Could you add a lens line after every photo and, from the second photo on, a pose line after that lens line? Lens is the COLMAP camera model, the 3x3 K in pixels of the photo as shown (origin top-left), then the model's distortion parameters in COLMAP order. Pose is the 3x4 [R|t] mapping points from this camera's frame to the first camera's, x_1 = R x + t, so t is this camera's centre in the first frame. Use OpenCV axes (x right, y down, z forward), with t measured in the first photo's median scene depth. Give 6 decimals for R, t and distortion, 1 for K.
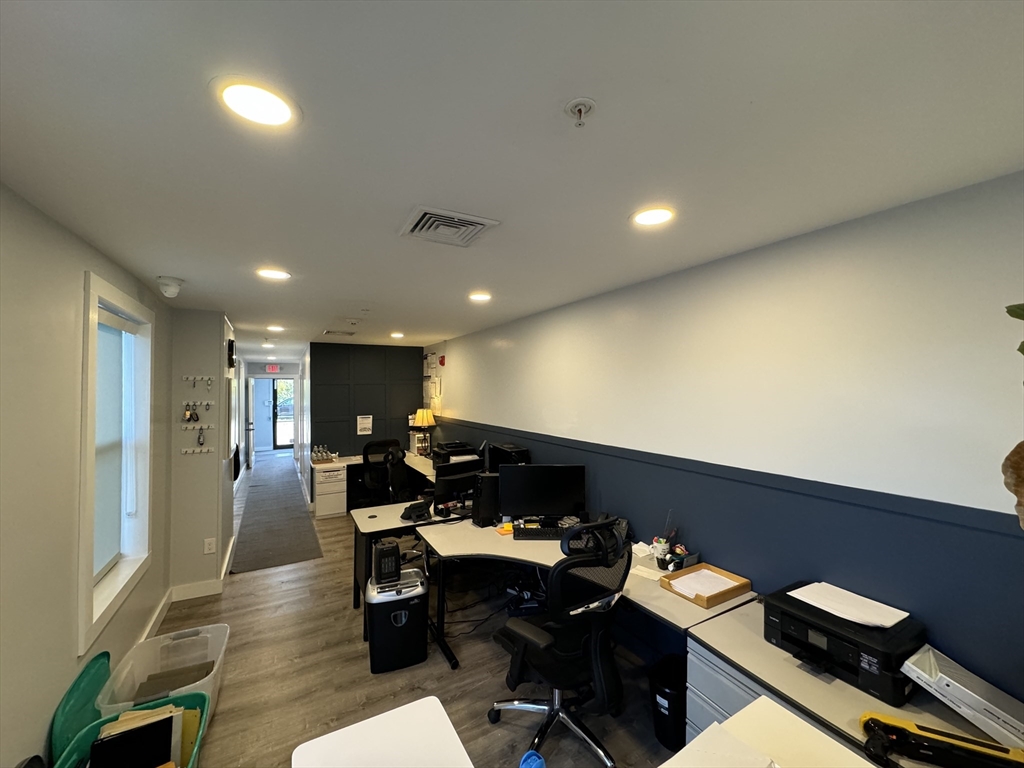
lens RADIAL K [[406.8, 0, 512.1], [0, 406.8, 384.6], [0, 0, 1]] dist [-0.000747, -0.000053]
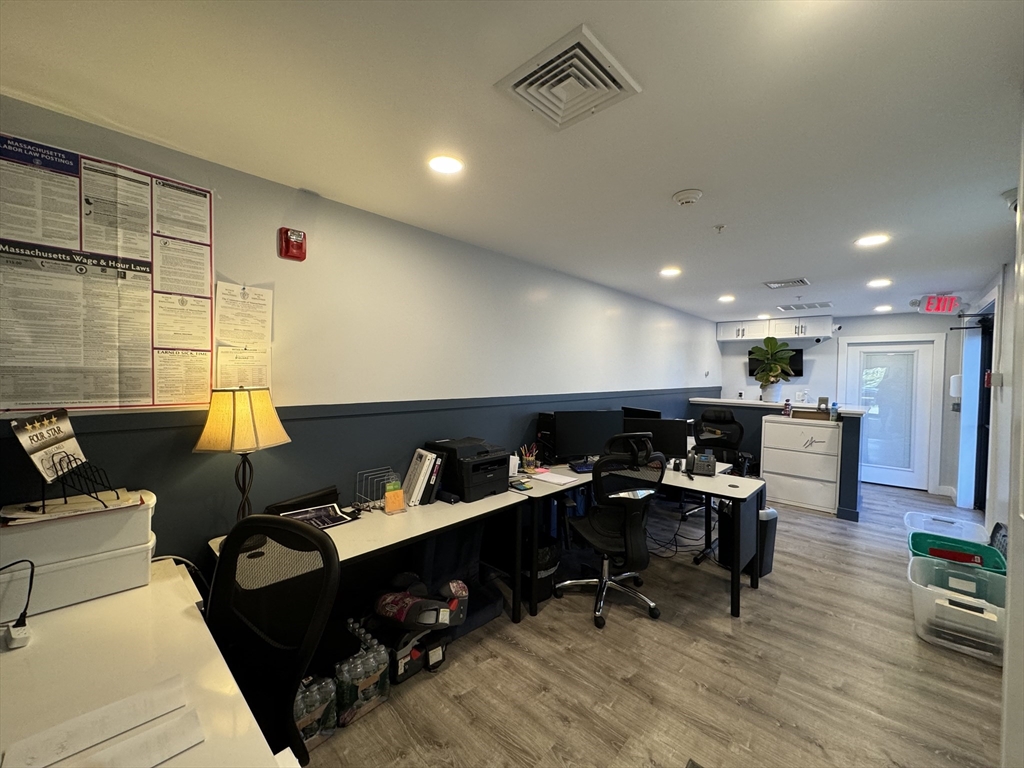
lens RADIAL K [[406.8, 0, 512.2], [0, 406.8, 382.4], [0, 0, 1]] dist [-0.000747, -0.000053]
pose [[-0.297637, -0.028151, 0.954264, -1.024119], [-0.018634, 0.999546, 0.023675, 0.084477], [-0.954497, -0.010736, -0.298027, 1.701815]]
